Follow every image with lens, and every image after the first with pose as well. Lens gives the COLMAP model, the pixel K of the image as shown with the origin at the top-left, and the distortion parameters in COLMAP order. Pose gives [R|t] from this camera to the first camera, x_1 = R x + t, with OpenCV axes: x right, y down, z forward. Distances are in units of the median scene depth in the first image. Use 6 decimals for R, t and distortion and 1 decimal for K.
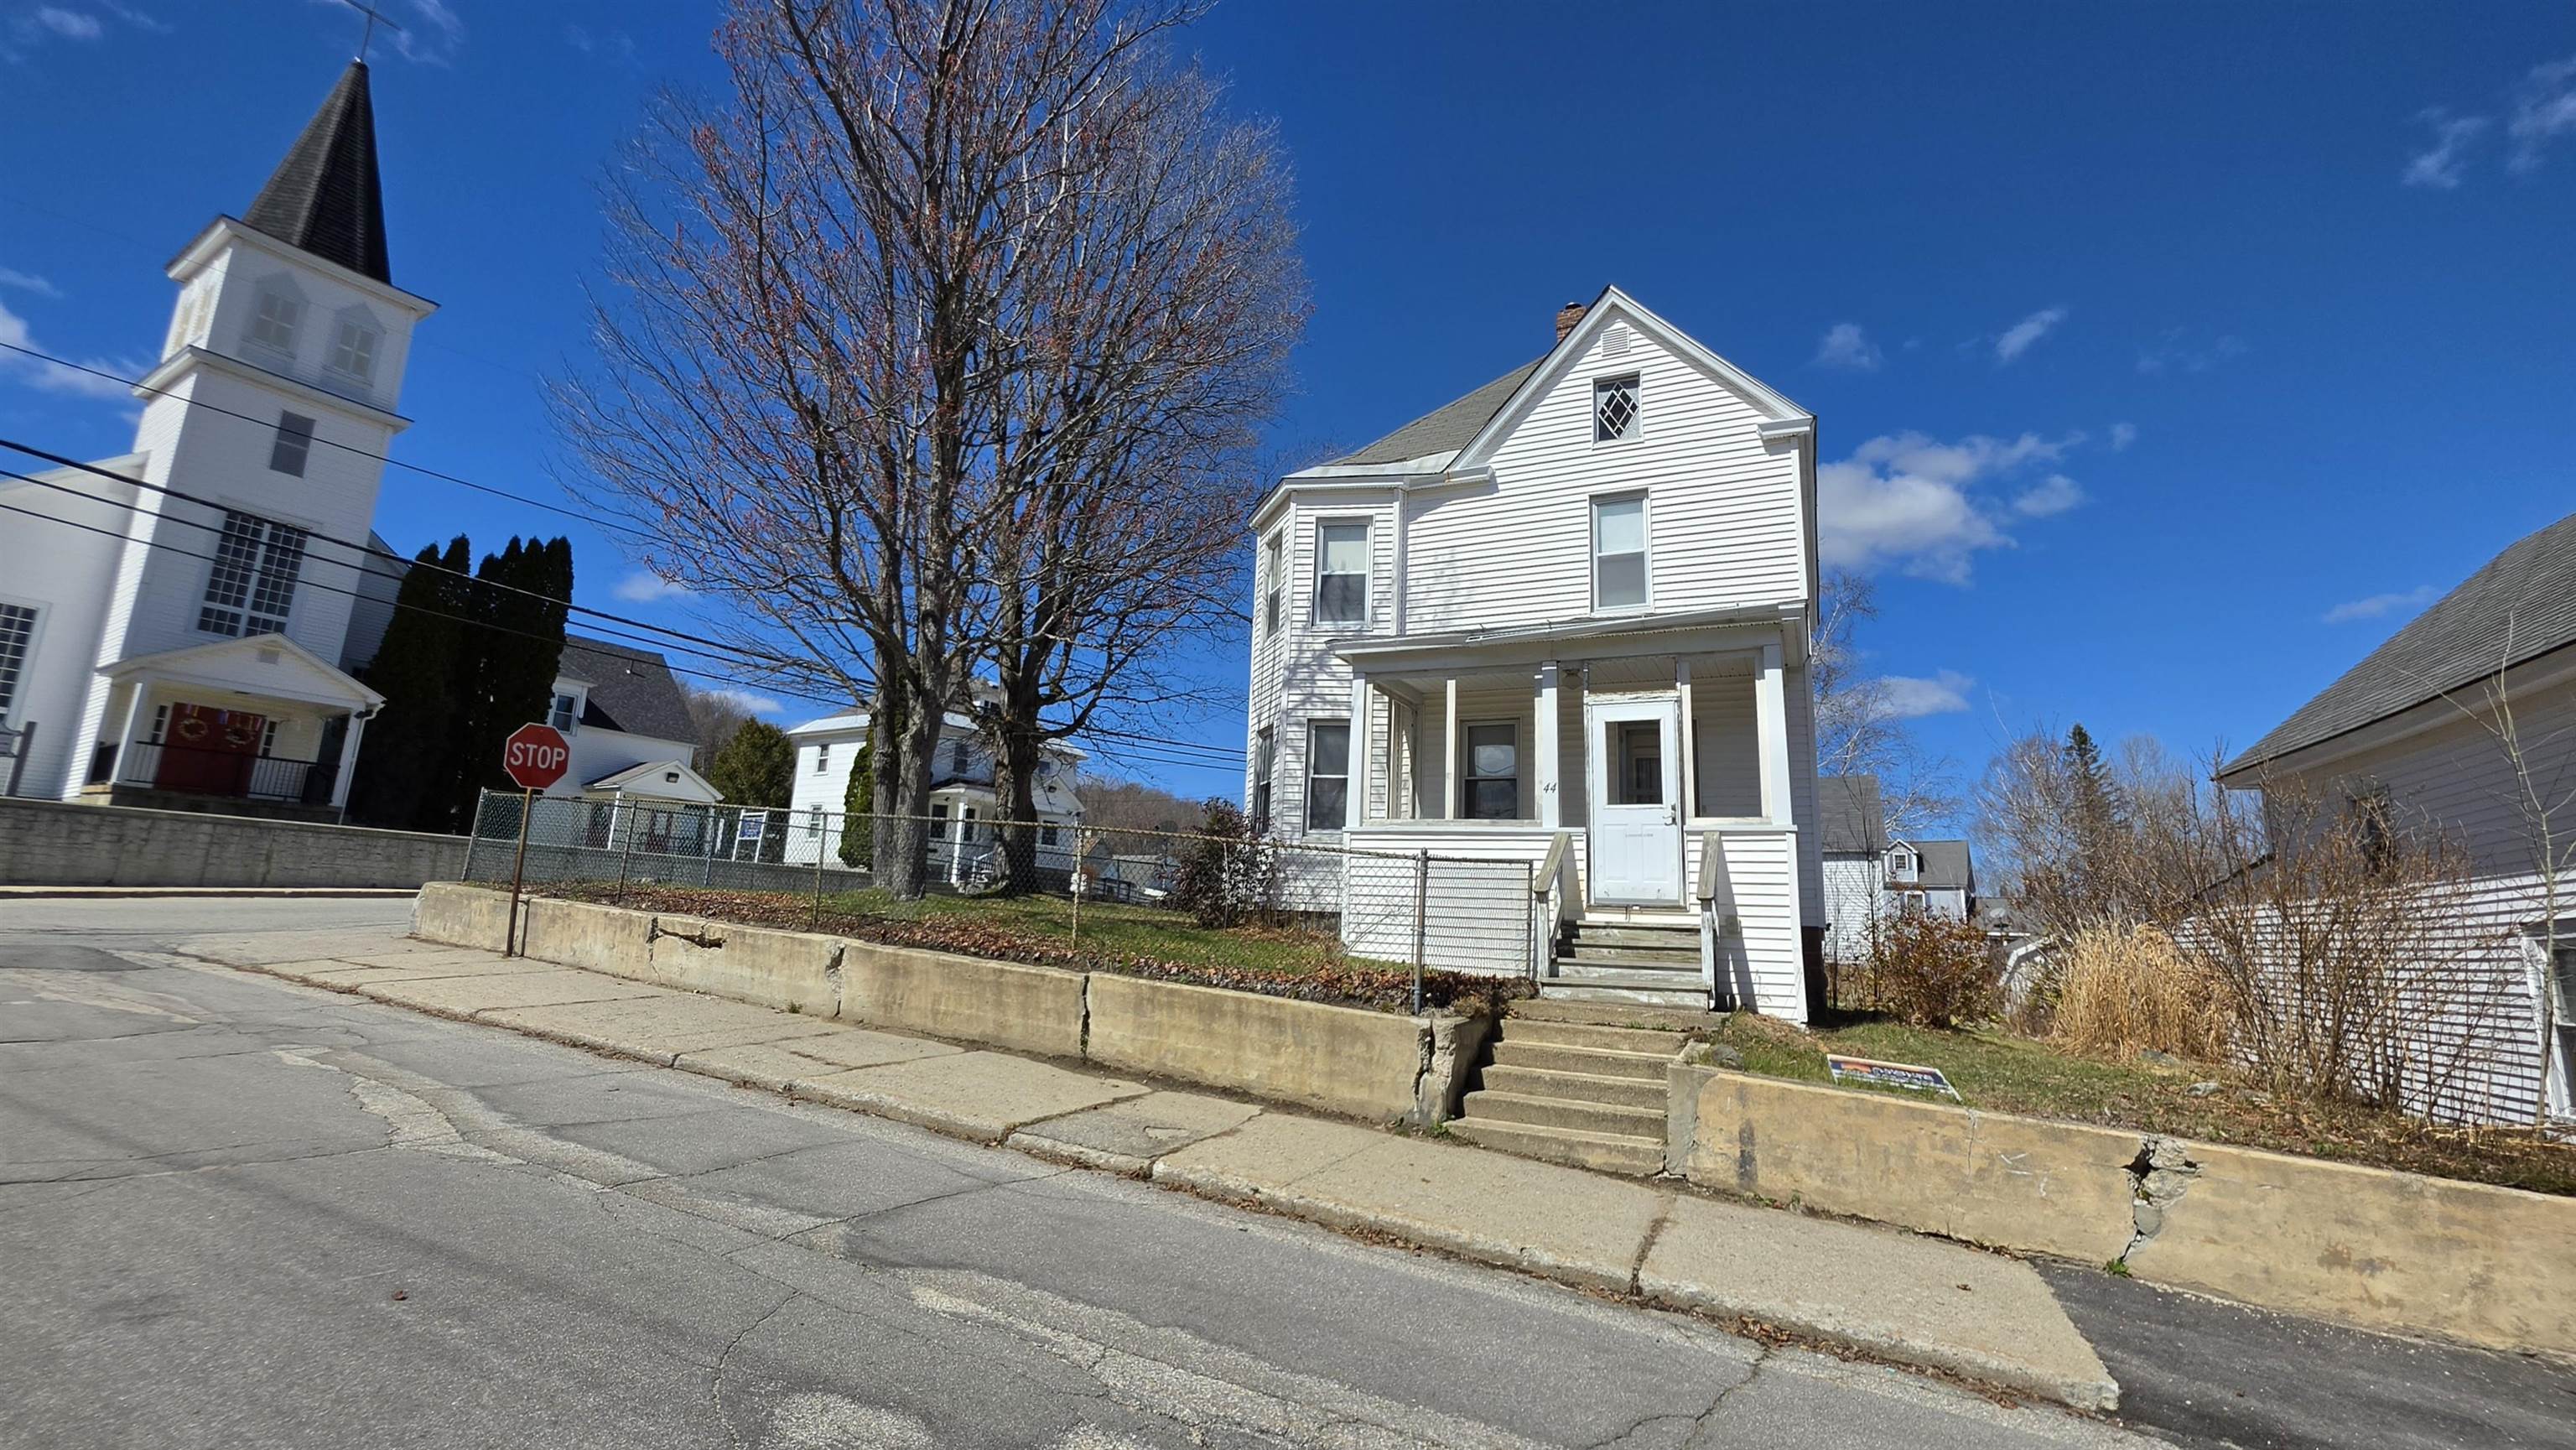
lens RADIAL K [[1067.2, 0, 1288.0], [0, 1067.2, 725.0], [0, 0, 1]] dist [-0.004252, -0.000718]
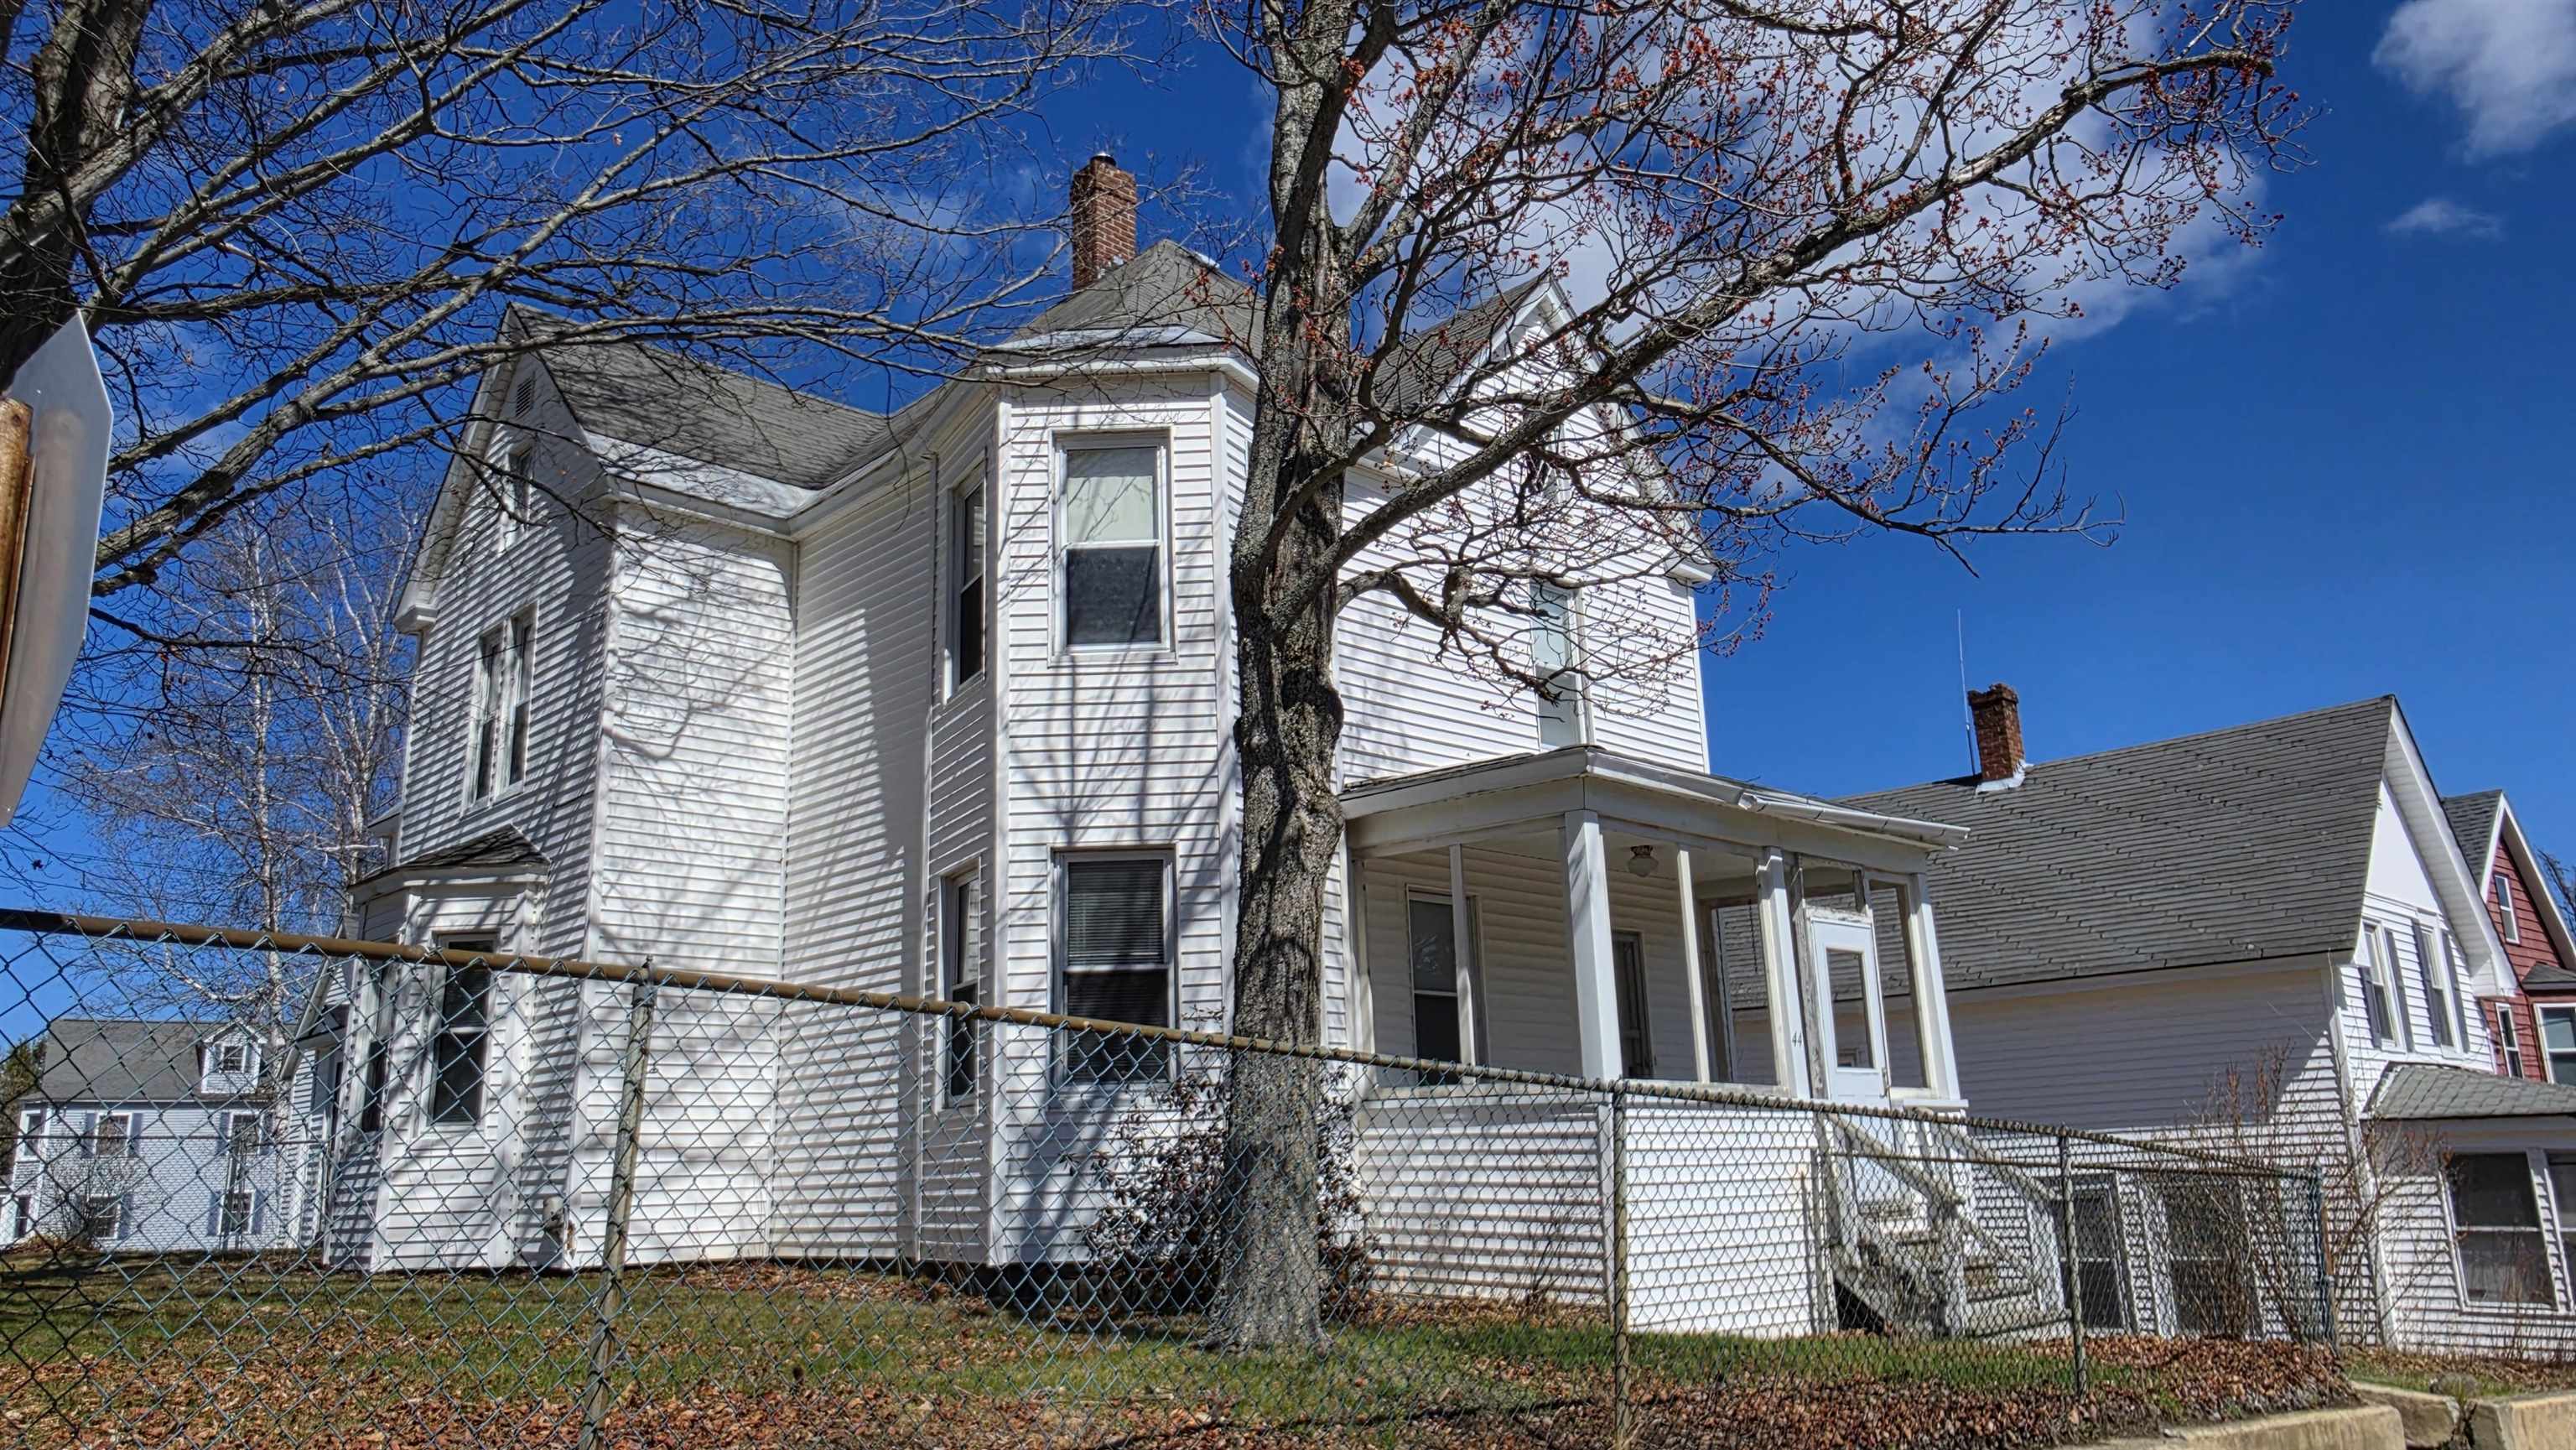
lens RADIAL K [[1827.8, 0, 1288.0], [0, 1827.8, 725.0], [0, 0, 1]] dist [0.003728, 0.000273]
pose [[0.369482, 0.177640, 0.912100, -1.126082], [-0.131869, 0.981647, -0.137766, 0.076784], [-0.919833, -0.069376, 0.386127, 1.002708]]
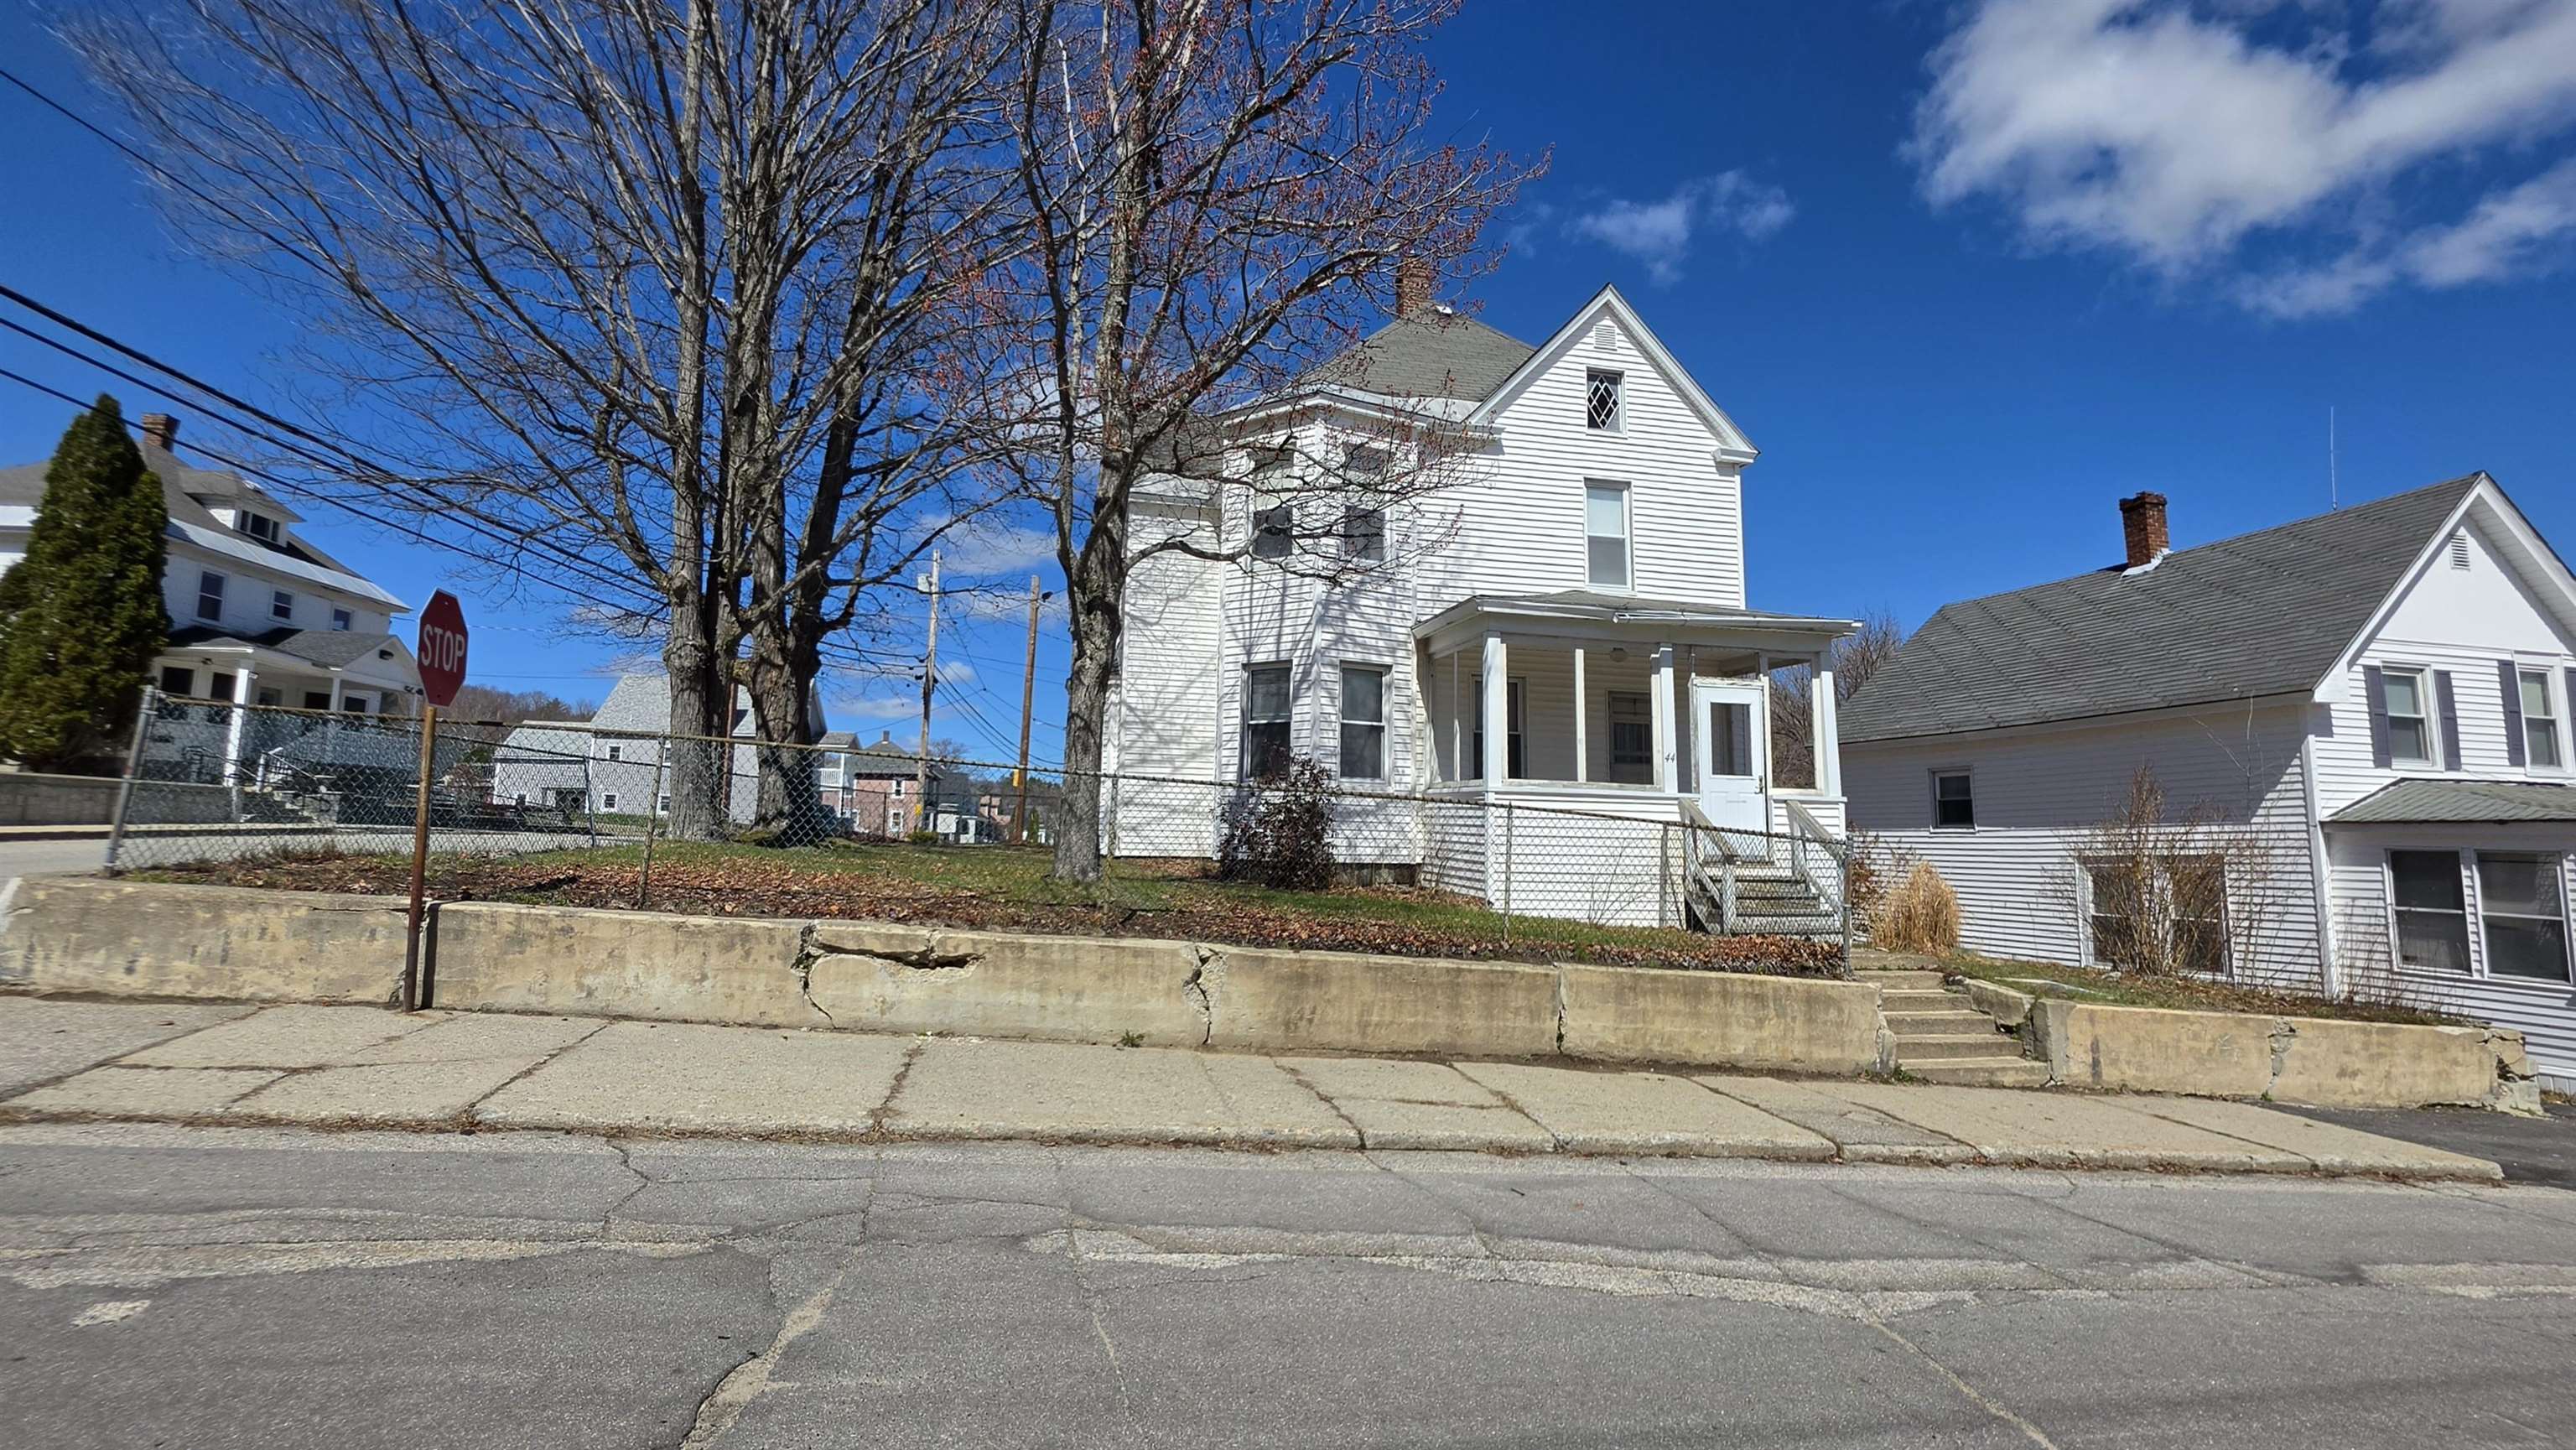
lens RADIAL K [[1103.6, 0, 1288.0], [0, 1103.6, 725.0], [0, 0, 1]] dist [-0.003020, -0.000425]
pose [[0.798444, 0.037727, 0.600886, -0.903174], [-0.100144, 0.992454, 0.070758, -0.020274], [-0.593682, -0.116671, 0.796197, 0.367511]]
